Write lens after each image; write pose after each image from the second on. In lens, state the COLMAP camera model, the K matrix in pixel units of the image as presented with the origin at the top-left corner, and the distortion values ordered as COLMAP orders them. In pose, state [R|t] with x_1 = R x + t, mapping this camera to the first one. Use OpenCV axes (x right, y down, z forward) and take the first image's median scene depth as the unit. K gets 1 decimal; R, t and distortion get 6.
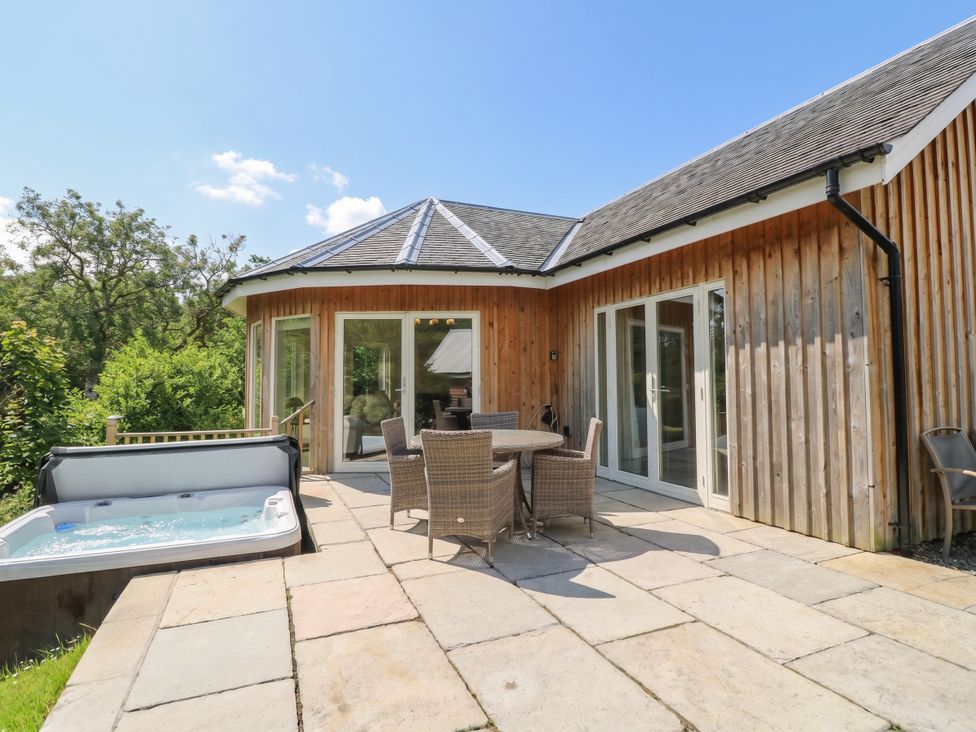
lens RADIAL K [[557.1, 0, 498.3], [0, 557.1, 355.2], [0, 0, 1]] dist [-0.000713, -0.001614]
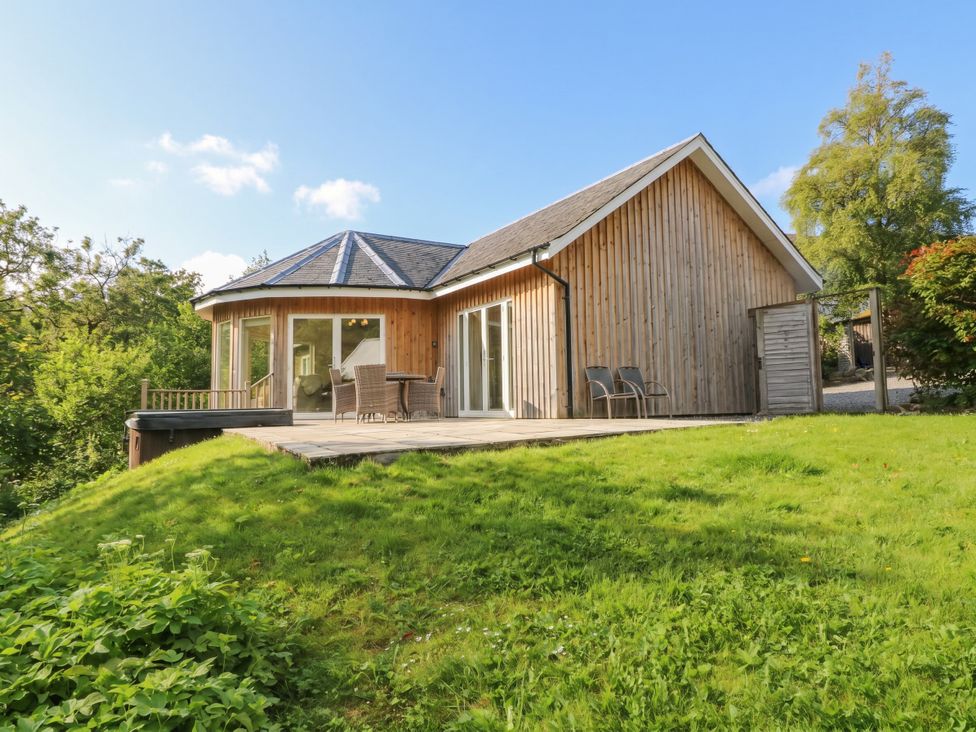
lens RADIAL K [[582.0, 0, 492.9], [0, 582.0, 356.0], [0, 0, 1]] dist [-0.000370, -0.007430]
pose [[0.991146, -0.001161, 0.132774, 0.047922], [0.003724, 0.999811, -0.019059, 0.067088], [-0.132727, 0.019384, 0.990963, -0.614262]]
